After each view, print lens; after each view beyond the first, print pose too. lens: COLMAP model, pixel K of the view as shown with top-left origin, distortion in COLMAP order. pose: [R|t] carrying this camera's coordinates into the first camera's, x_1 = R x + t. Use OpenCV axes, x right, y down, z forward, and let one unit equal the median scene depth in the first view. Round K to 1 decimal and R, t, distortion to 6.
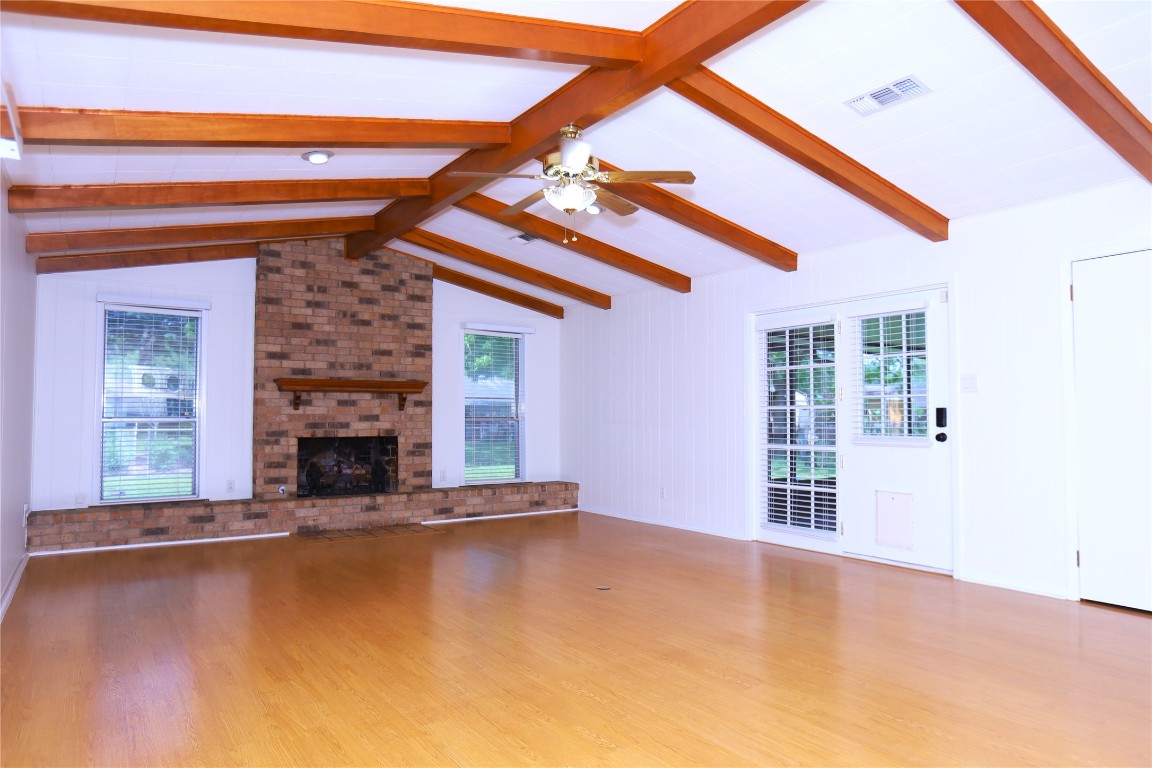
lens RADIAL K [[763.5, 0, 573.2], [0, 763.5, 387.5], [0, 0, 1]] dist [-0.046387, 0.002979]
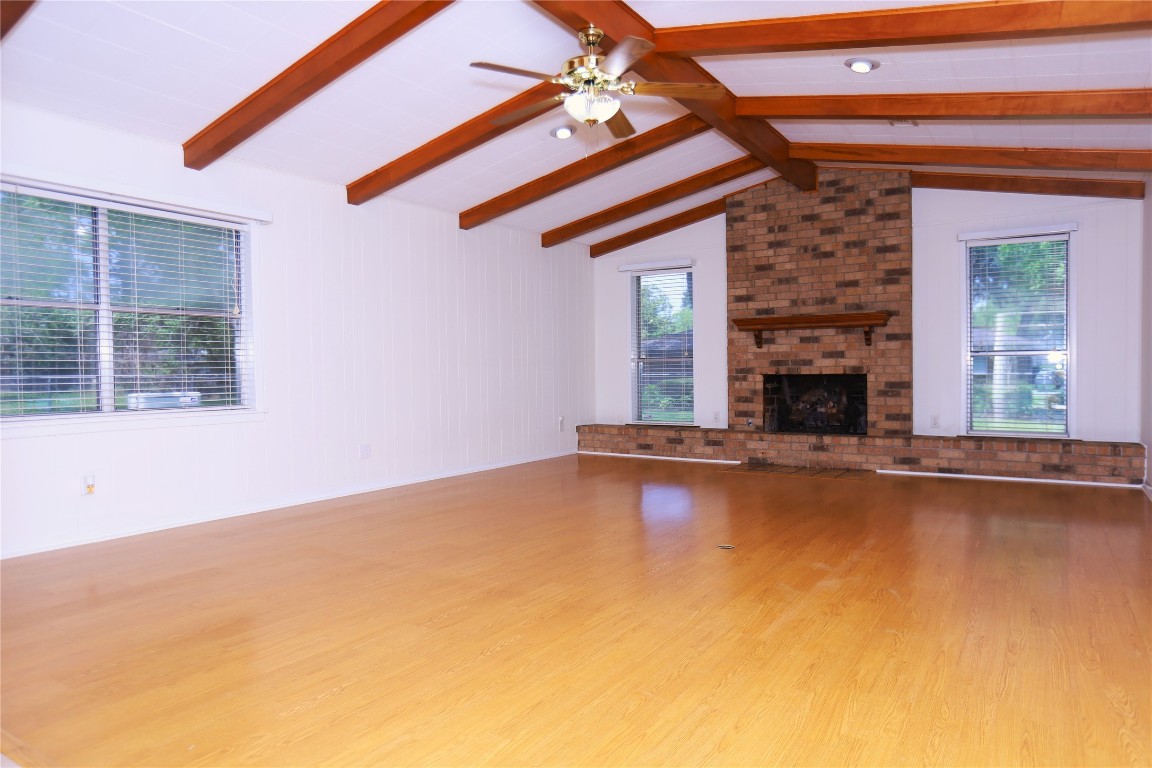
lens RADIAL K [[763.5, 0, 573.2], [0, 763.5, 387.5], [0, 0, 1]] dist [-0.046387, 0.002979]
pose [[0.350041, 0.020535, -0.936509, 0.511272], [0.048500, 0.998021, 0.040012, 0.027670], [0.935478, -0.059427, 0.348352, 0.366488]]
